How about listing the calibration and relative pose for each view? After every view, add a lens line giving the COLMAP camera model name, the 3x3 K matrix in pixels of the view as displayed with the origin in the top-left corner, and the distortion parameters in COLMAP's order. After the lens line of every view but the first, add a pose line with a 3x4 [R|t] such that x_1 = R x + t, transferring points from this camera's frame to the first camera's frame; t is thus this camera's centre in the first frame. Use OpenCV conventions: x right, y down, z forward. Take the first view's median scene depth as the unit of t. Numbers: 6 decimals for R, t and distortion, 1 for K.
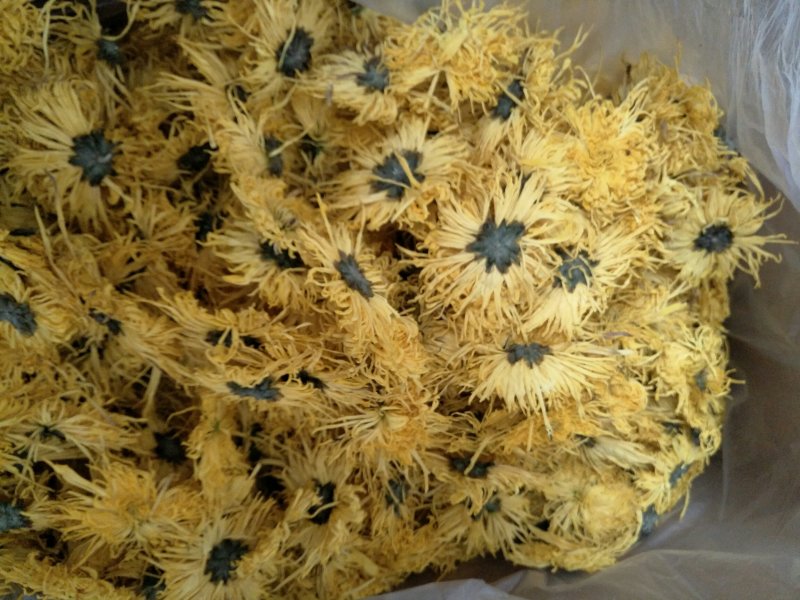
lens RADIAL K [[643.9, 0, 379.8], [0, 643.9, 319.3], [0, 0, 1]] dist [-0.010608, 0.000090]
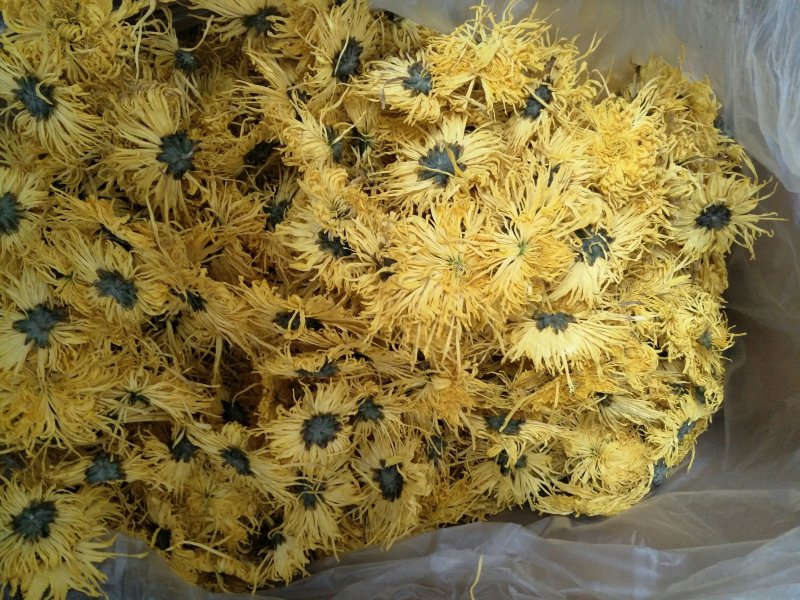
lens RADIAL K [[617.9, 0, 400.0], [0, 617.9, 300.0], [0, 0, 1]] dist [0.006327, 0.005441]
pose [[0.999691, -0.018697, 0.016389, -0.062133], [0.018790, 0.999808, -0.005512, 0.018901], [-0.016283, 0.005818, 0.999851, -0.095511]]
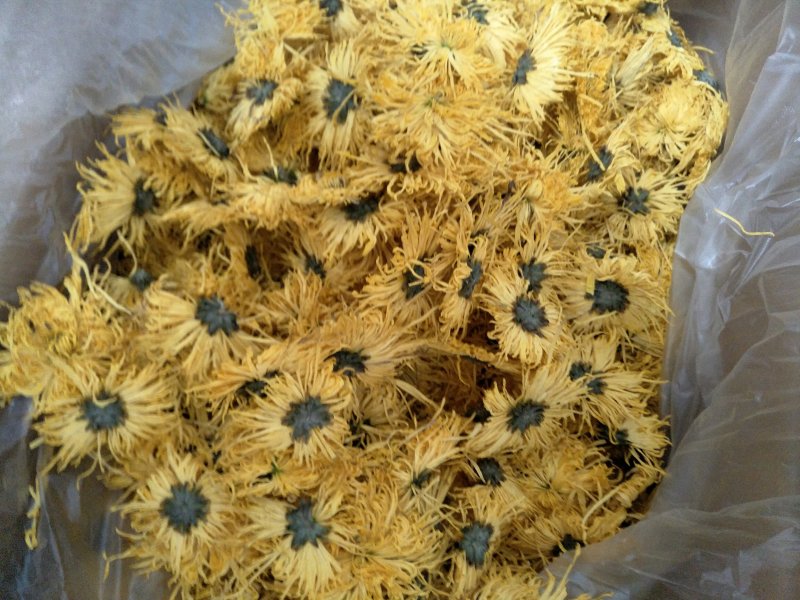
lens RADIAL K [[610.2, 0, 400.7], [0, 610.2, 228.8], [0, 0, 1]] dist [-0.002745, -0.002672]
pose [[0.411179, -0.902730, 0.126531, -0.264170], [0.908646, 0.394821, -0.135935, 0.115532], [0.072755, 0.170866, 0.982604, -0.068530]]
